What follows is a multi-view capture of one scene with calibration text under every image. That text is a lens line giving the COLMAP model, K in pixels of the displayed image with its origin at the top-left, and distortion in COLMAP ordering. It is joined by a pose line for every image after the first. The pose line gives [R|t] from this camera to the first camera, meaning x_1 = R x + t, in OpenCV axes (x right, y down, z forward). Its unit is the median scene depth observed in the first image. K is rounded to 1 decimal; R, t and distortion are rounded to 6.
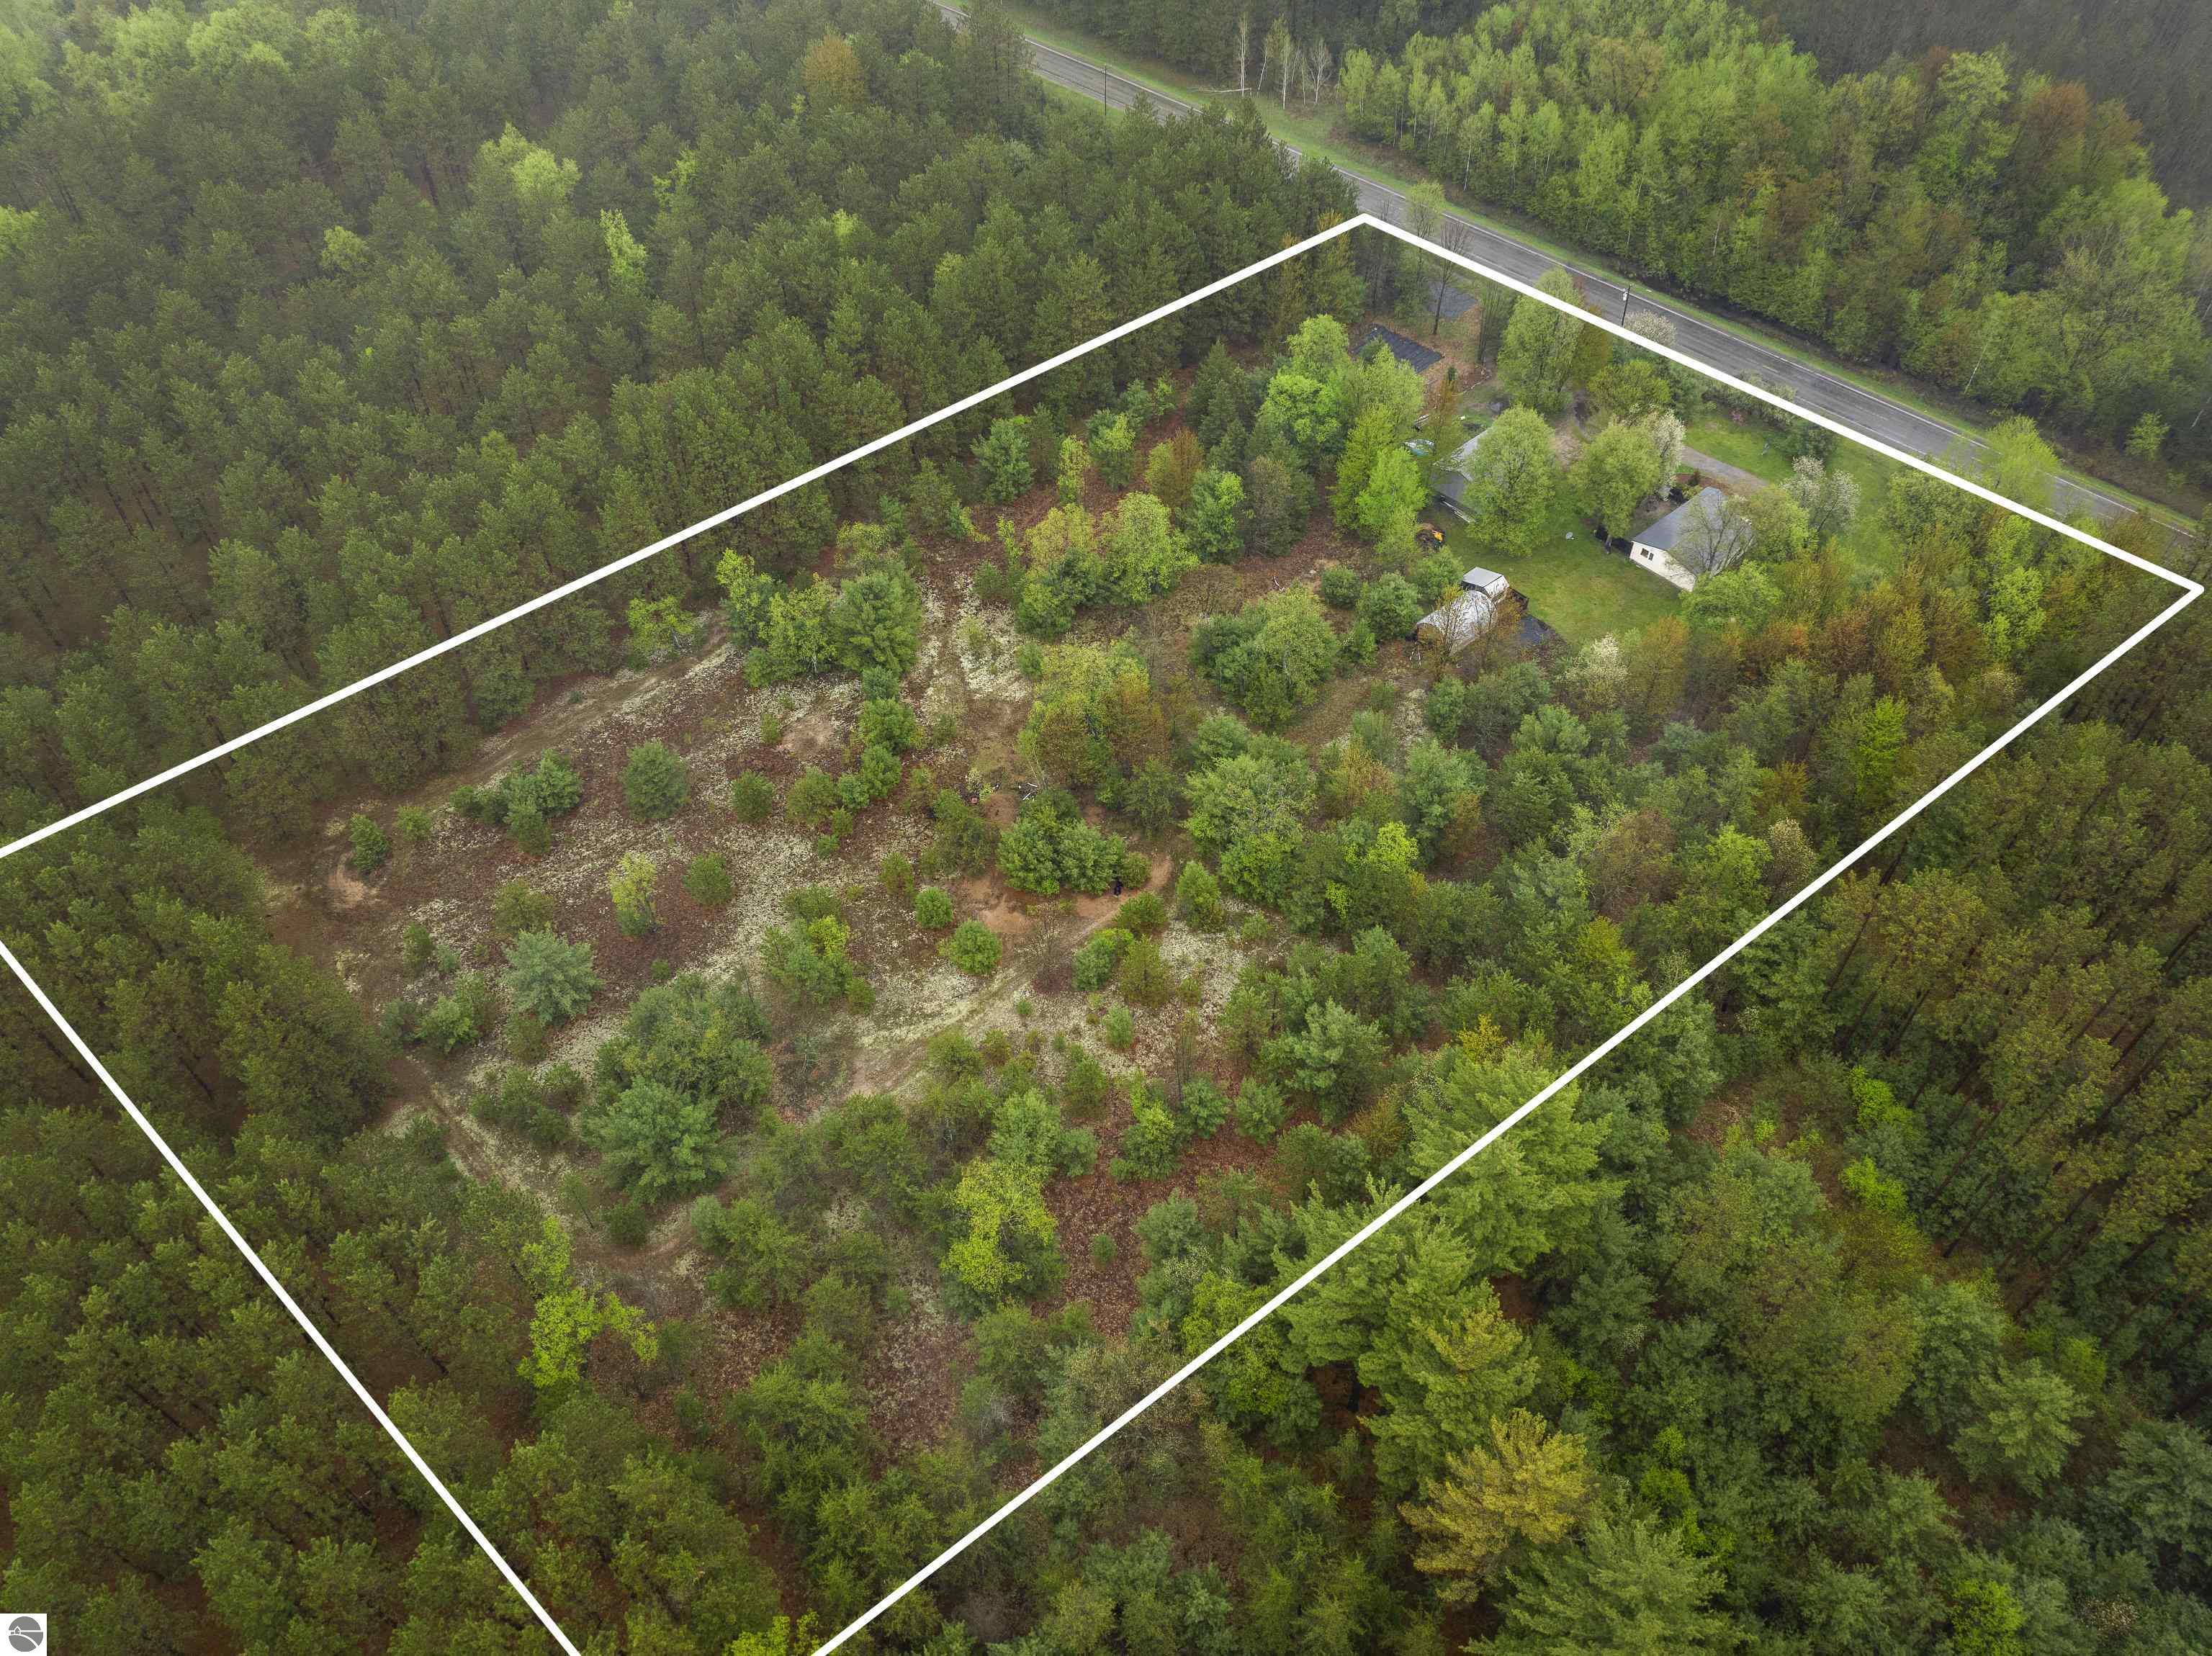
lens RADIAL K [[1523.1, 0, 1106.0], [0, 1523.1, 828.0], [0, 0, 1]] dist [-0.030122, -0.002826]
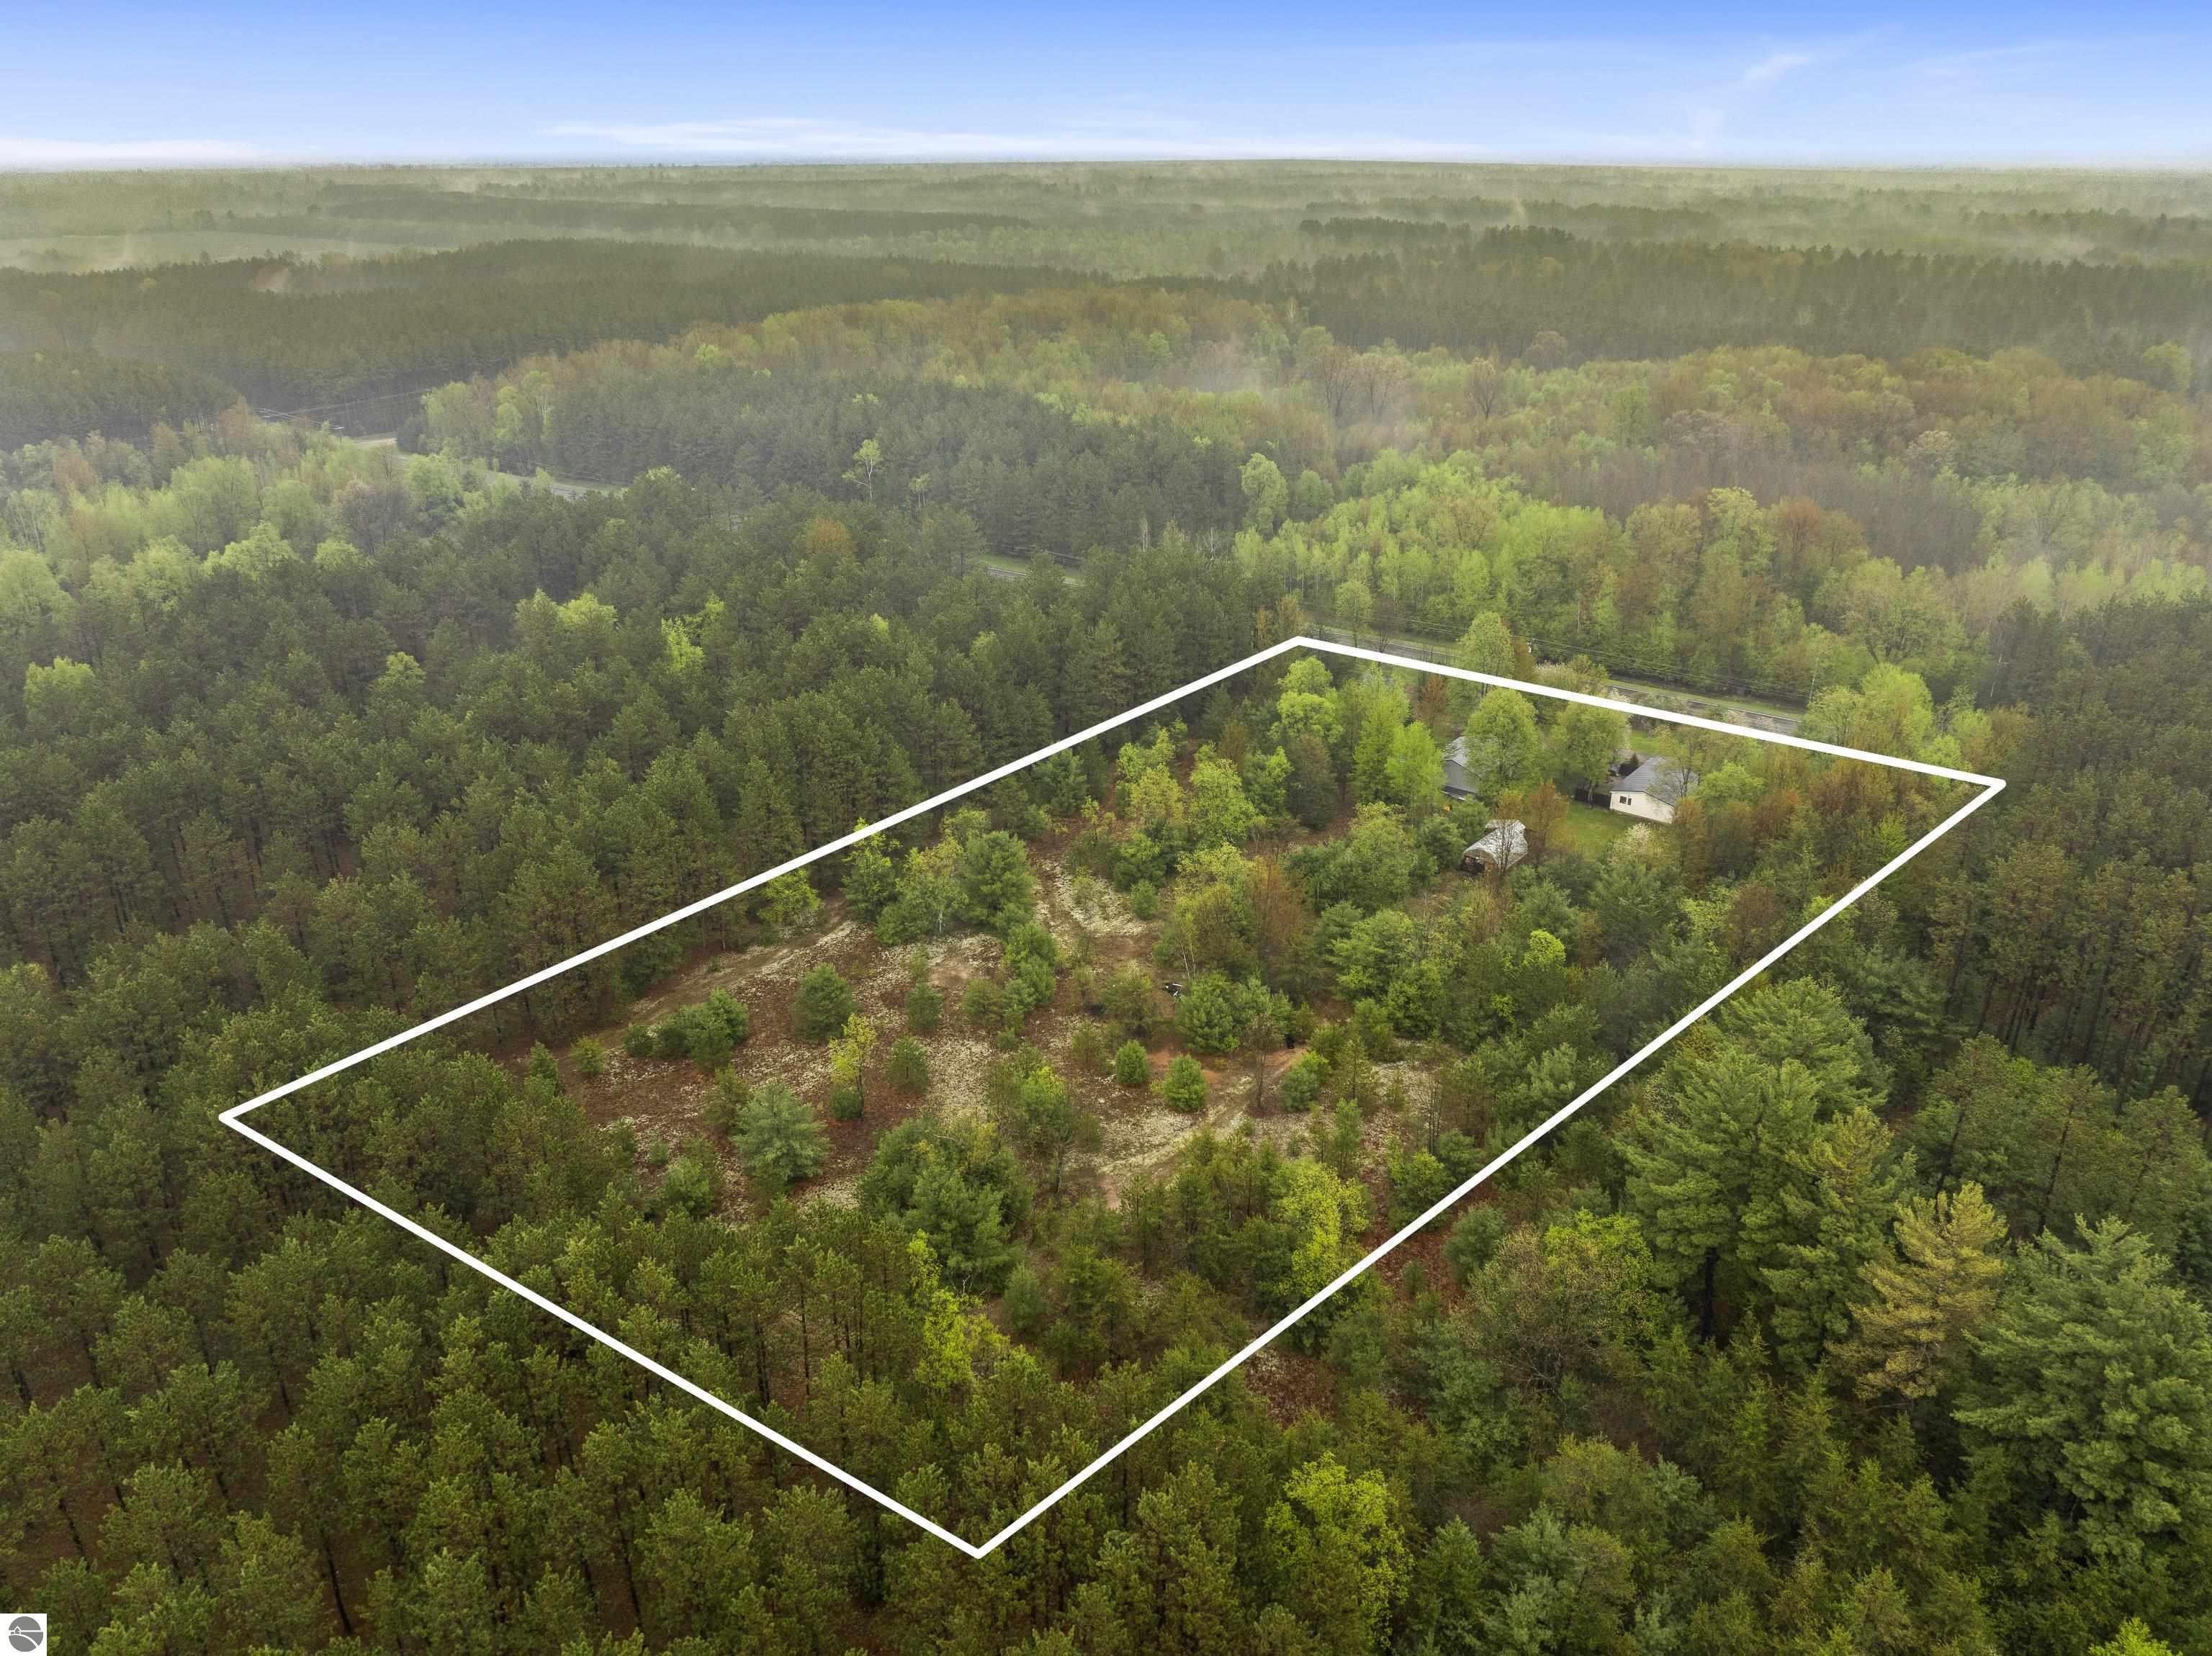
lens RADIAL K [[1571.0, 0, 1106.0], [0, 1571.0, 828.0], [0, 0, 1]] dist [0.007864, -0.112258]
pose [[0.981910, -0.071015, 0.175529, -0.268397], [0.138610, 0.901120, -0.410816, 0.300925], [-0.128998, 0.427715, 0.894662, -0.022664]]
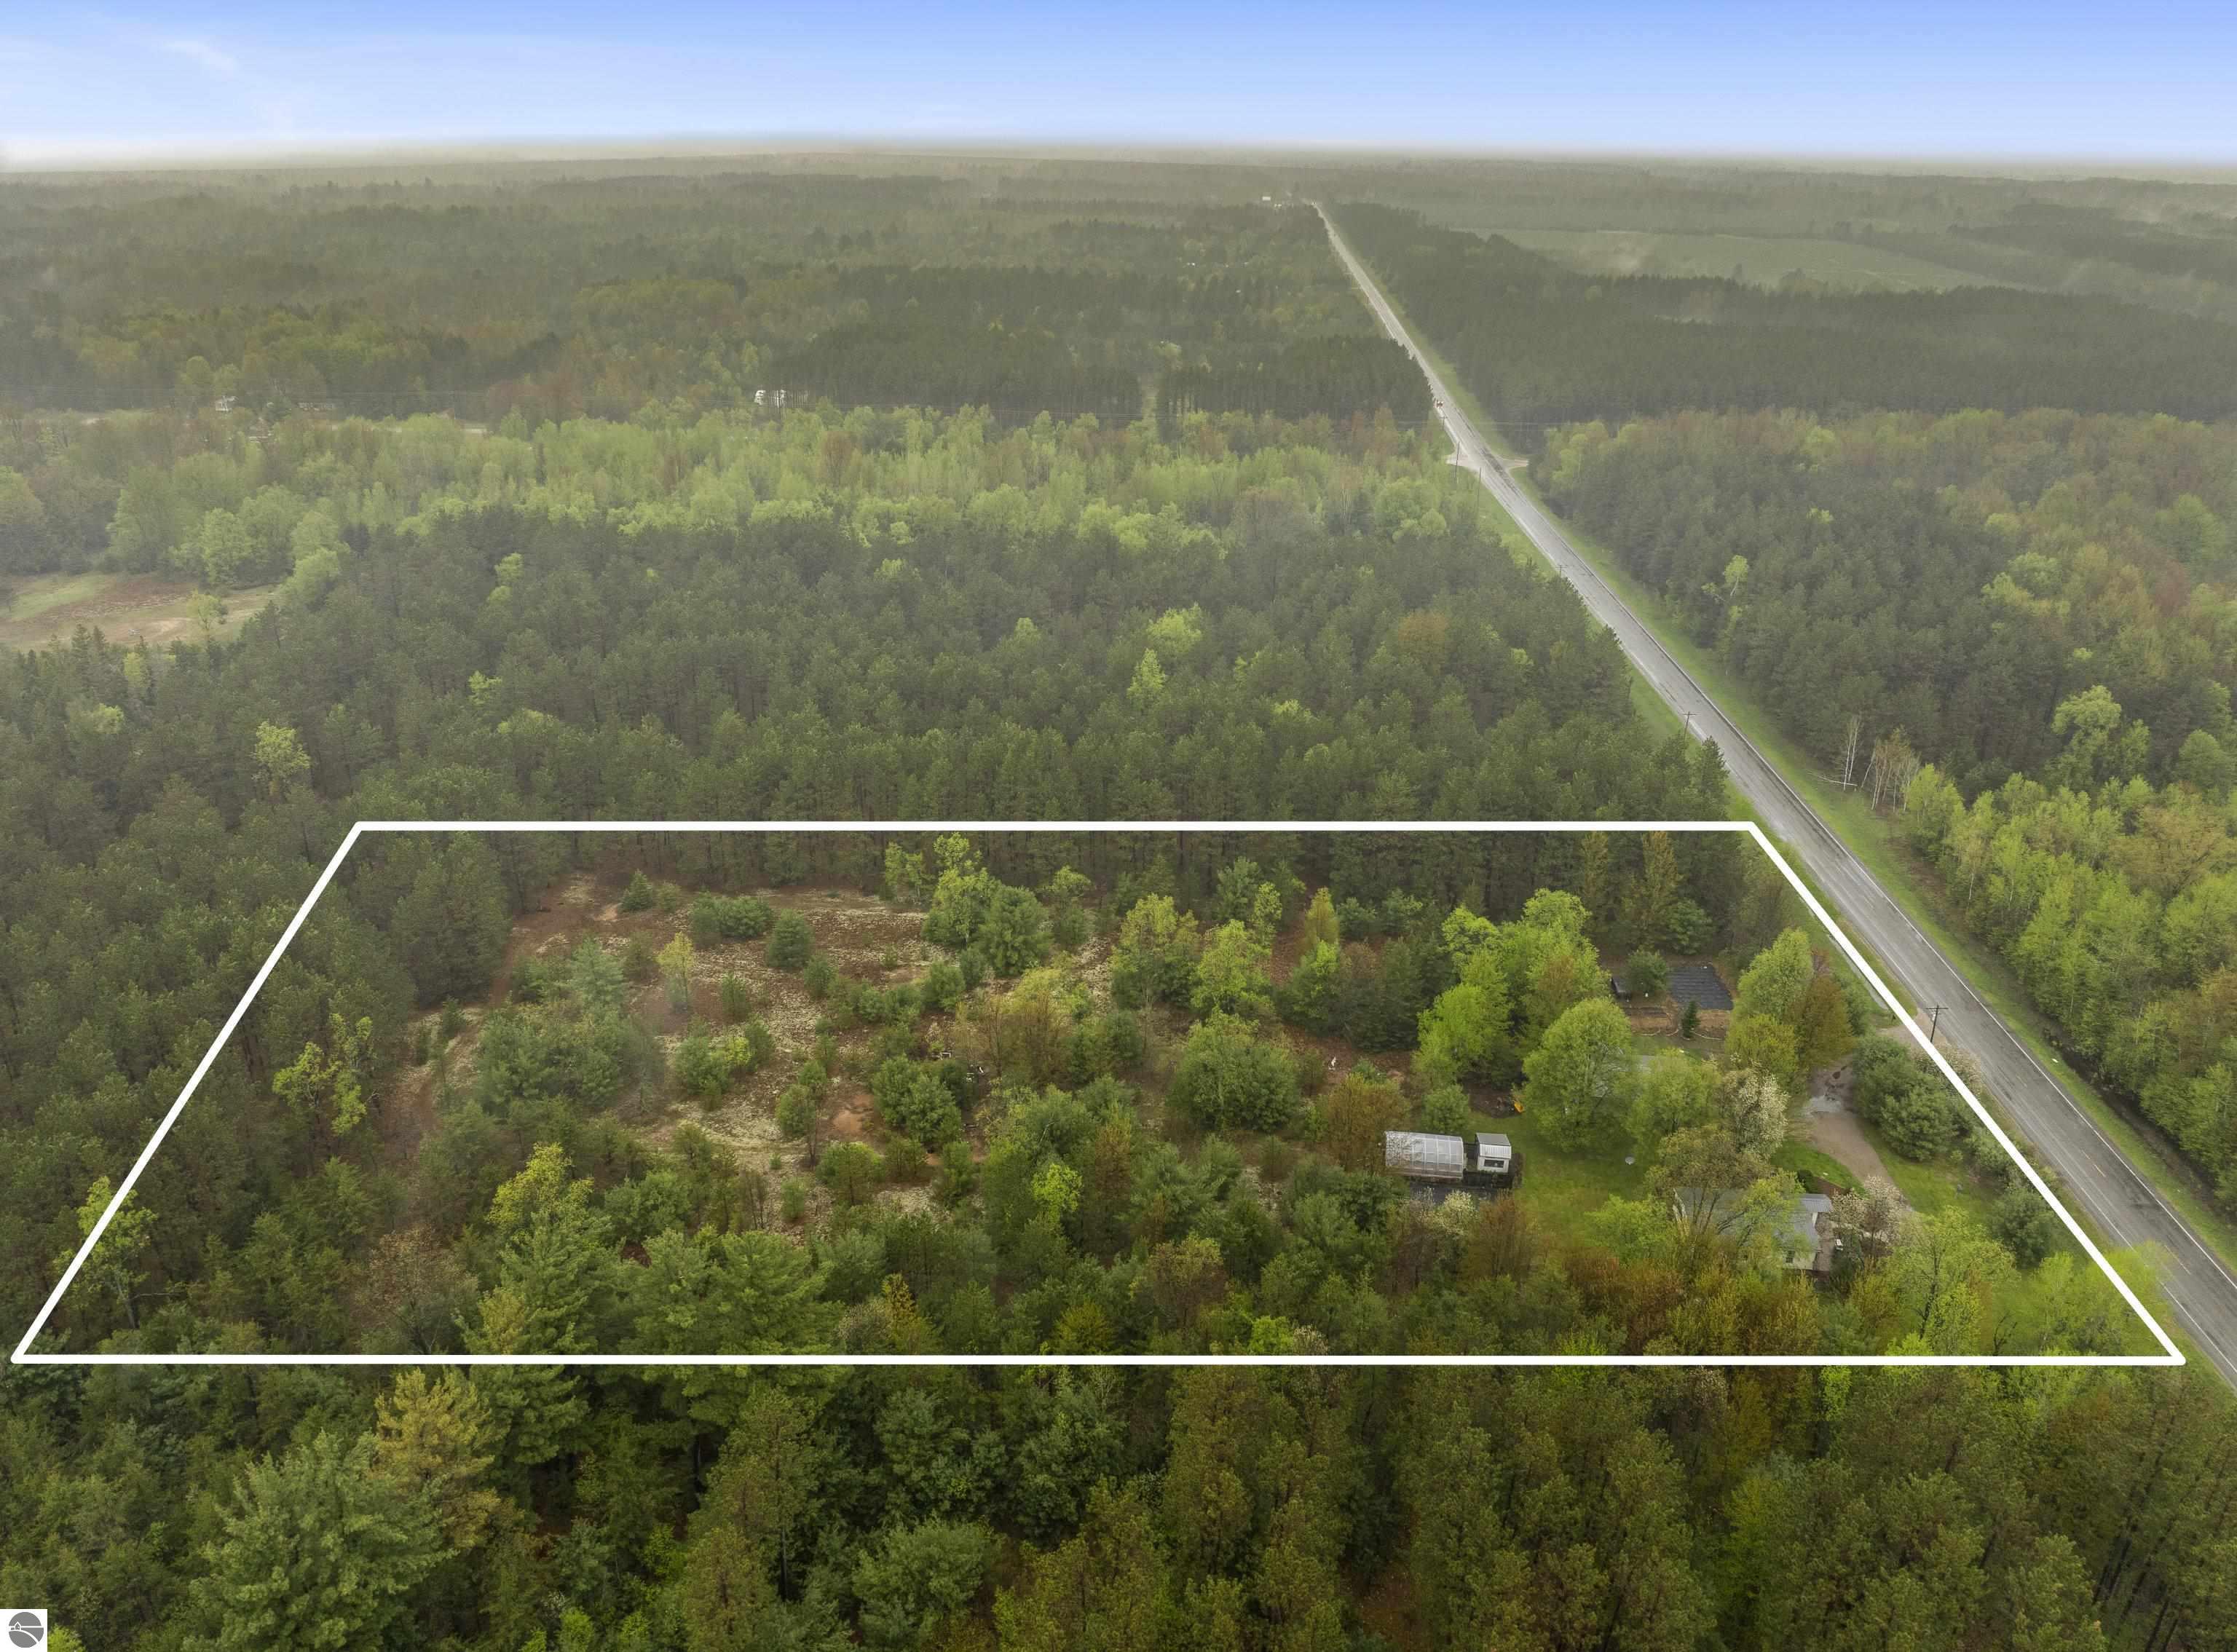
lens RADIAL K [[1613.4, 0, 1118.5], [0, 1613.4, 826.0], [0, 0, 1]] dist [-0.007396, -0.001779]
pose [[0.686560, 0.313640, -0.655947, 0.722431], [-0.560768, 0.802665, -0.203146, 0.012023], [0.462790, 0.507306, 0.726956, 0.069838]]
